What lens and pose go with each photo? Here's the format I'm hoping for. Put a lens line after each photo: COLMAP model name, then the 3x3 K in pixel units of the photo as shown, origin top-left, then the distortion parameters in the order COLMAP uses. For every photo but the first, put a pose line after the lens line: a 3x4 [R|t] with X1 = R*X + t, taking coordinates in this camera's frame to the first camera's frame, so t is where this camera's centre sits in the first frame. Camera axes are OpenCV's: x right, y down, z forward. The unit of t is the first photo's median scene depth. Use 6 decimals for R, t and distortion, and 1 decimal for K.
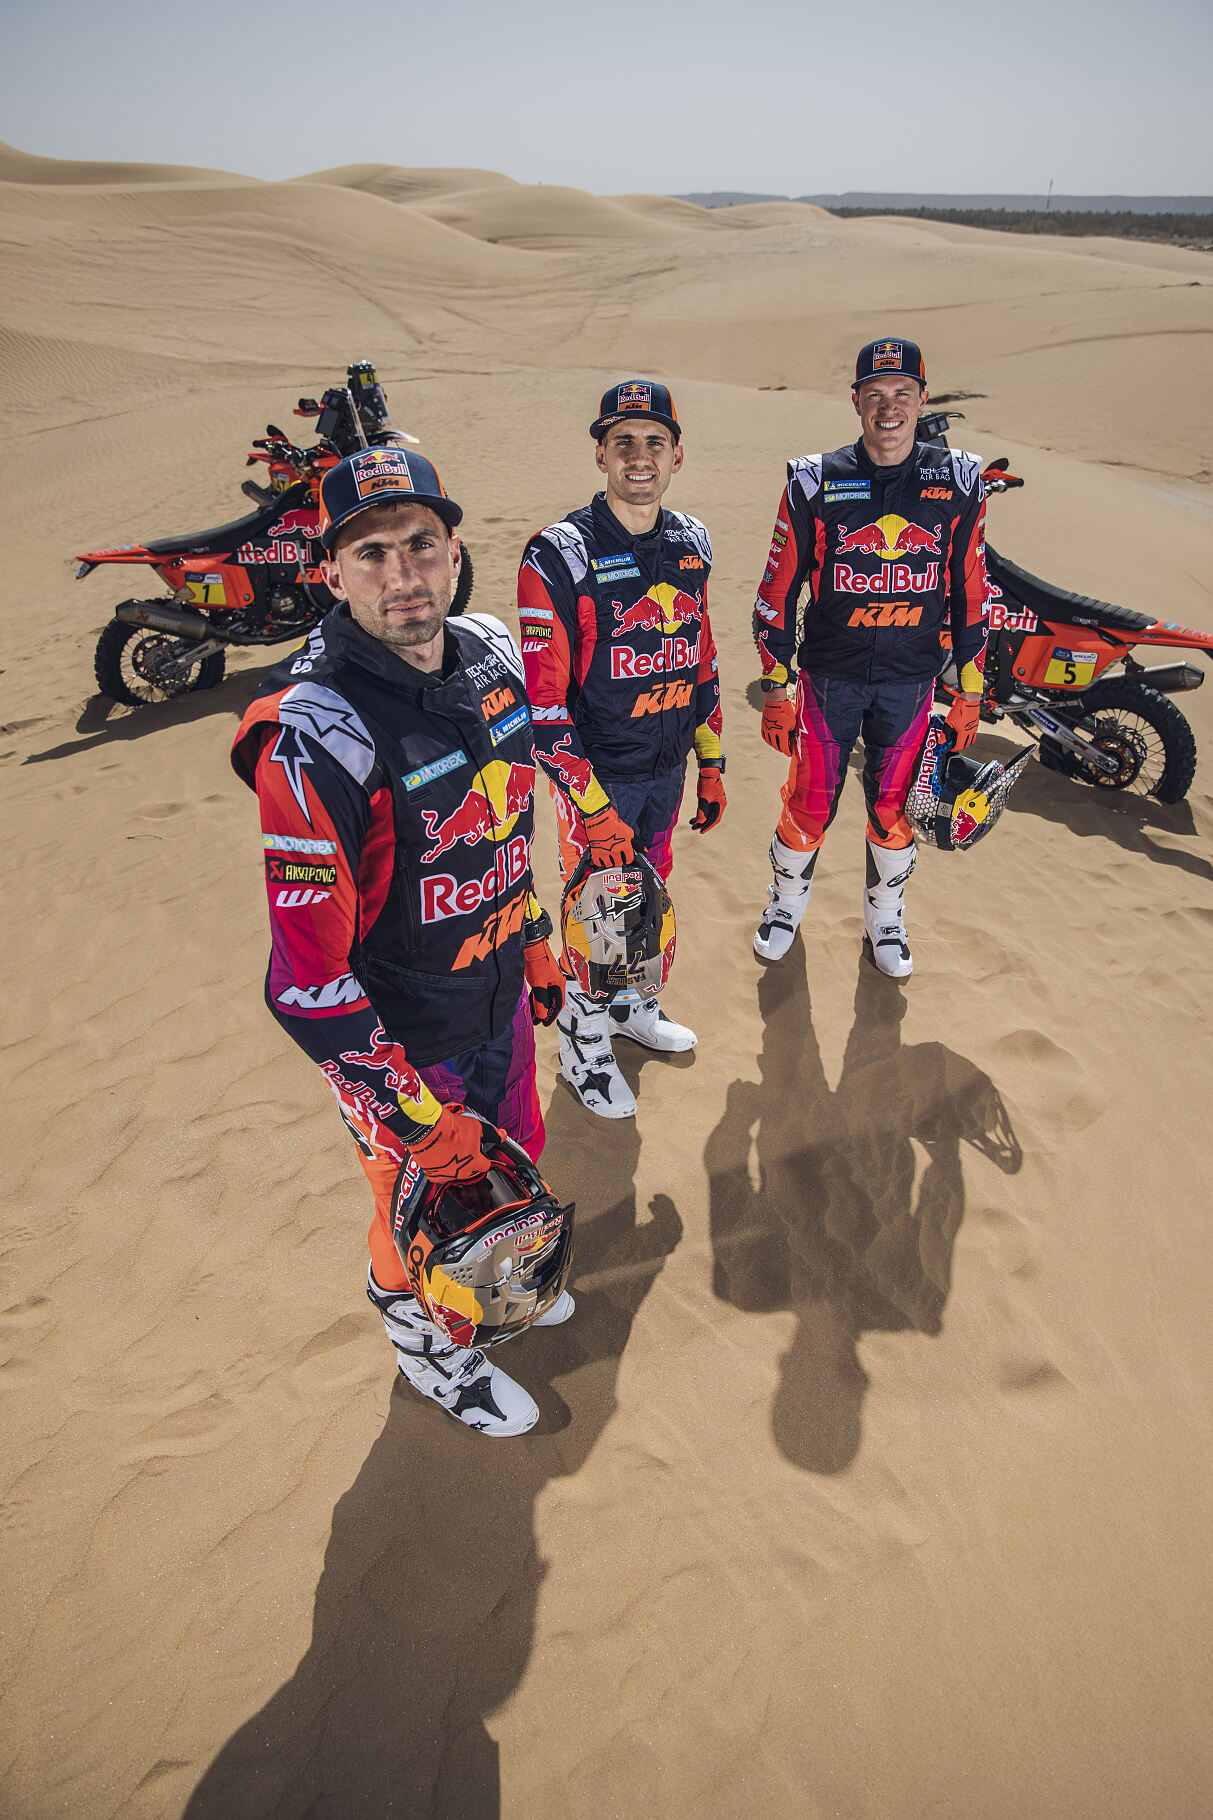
lens RADIAL K [[1265.1, 0, 606.5], [0, 1265.1, 910.0], [0, 0, 1]] dist [-0.112597, 0.080363]
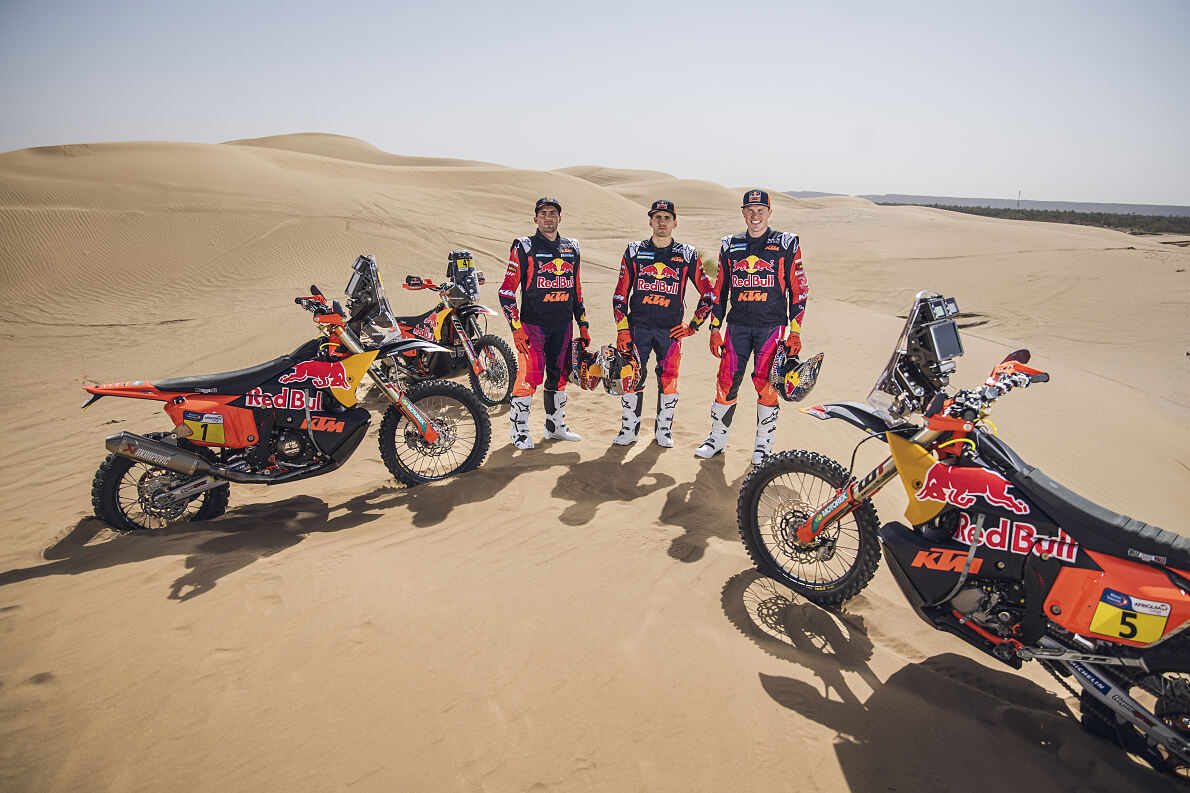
lens RADIAL K [[843.8, 0, 598.9], [0, 843.8, 388.5], [0, 0, 1]] dist [-0.108974, 0.075120]
pose [[0.987036, 0.063931, -0.147214, 0.098248], [-0.103759, 0.953966, -0.281395, -0.126909], [0.122447, 0.293022, 0.948233, 0.369879]]
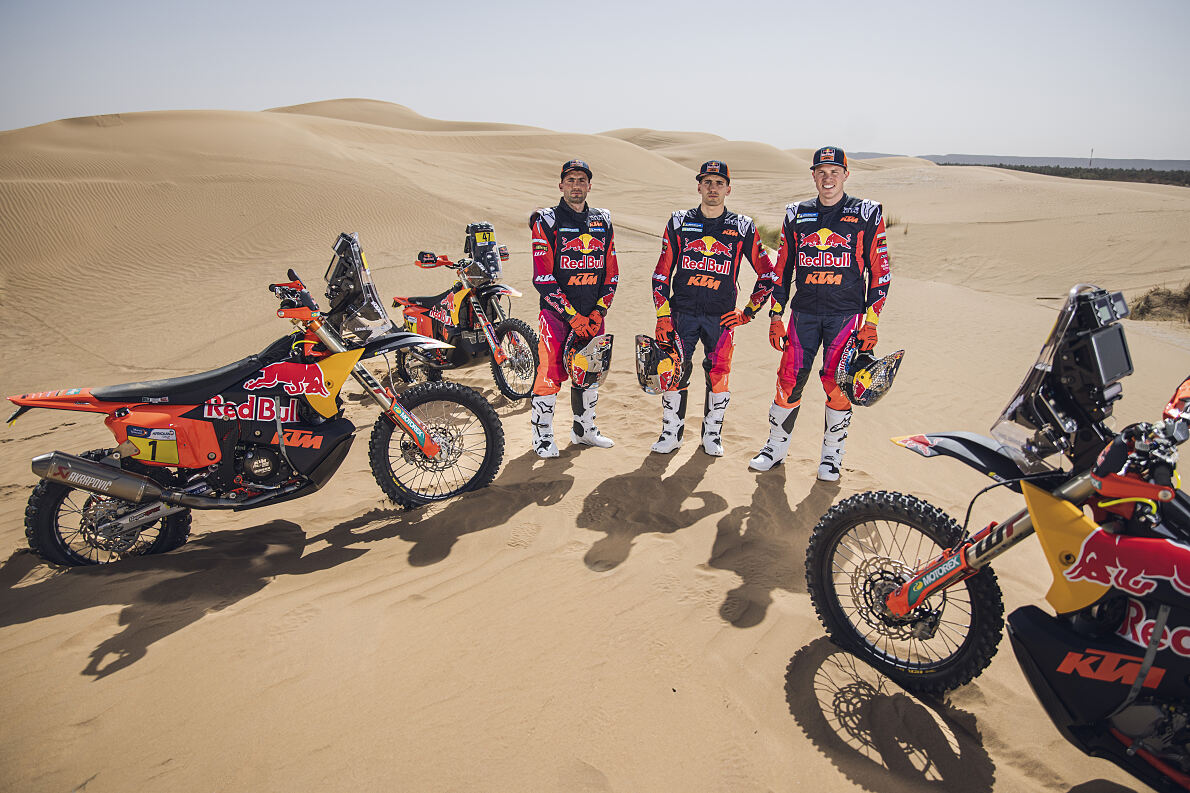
lens RADIAL K [[863.5, 0, 592.8], [0, 863.5, 385.6], [0, 0, 1]] dist [-0.113116, 0.077457]
pose [[0.976072, 0.069465, -0.206056, 0.088583], [-0.119972, 0.962358, -0.243871, -0.187856], [0.181359, 0.262756, 0.947665, 0.481638]]
